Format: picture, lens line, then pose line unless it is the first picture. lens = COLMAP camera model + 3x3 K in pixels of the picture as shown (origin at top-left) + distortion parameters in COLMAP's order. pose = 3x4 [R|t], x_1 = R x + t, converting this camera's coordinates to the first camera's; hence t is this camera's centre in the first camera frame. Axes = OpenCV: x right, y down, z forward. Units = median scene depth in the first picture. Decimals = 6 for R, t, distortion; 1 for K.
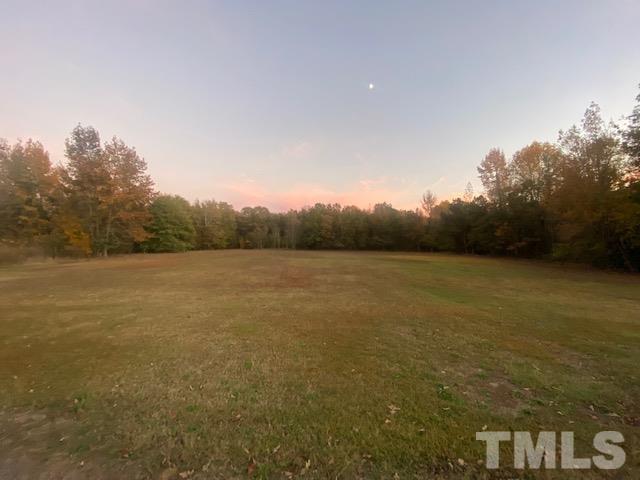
lens RADIAL K [[258.1, 0, 322.4], [0, 258.1, 239.1], [0, 0, 1]] dist [0.035731, -0.026733]
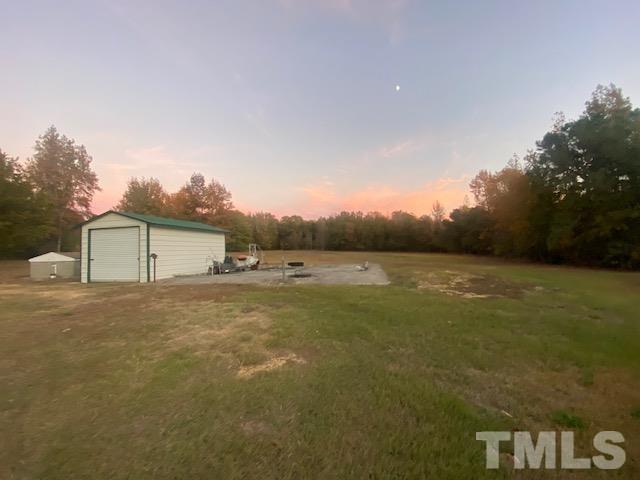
lens RADIAL K [[258.1, 0, 322.4], [0, 258.1, 239.1], [0, 0, 1]] dist [0.035731, -0.026733]
pose [[0.993820, -0.003229, -0.110957, 0.023064], [0.002000, 0.999935, -0.011189, -0.000116], [0.110986, 0.010898, 0.993762, -0.222902]]
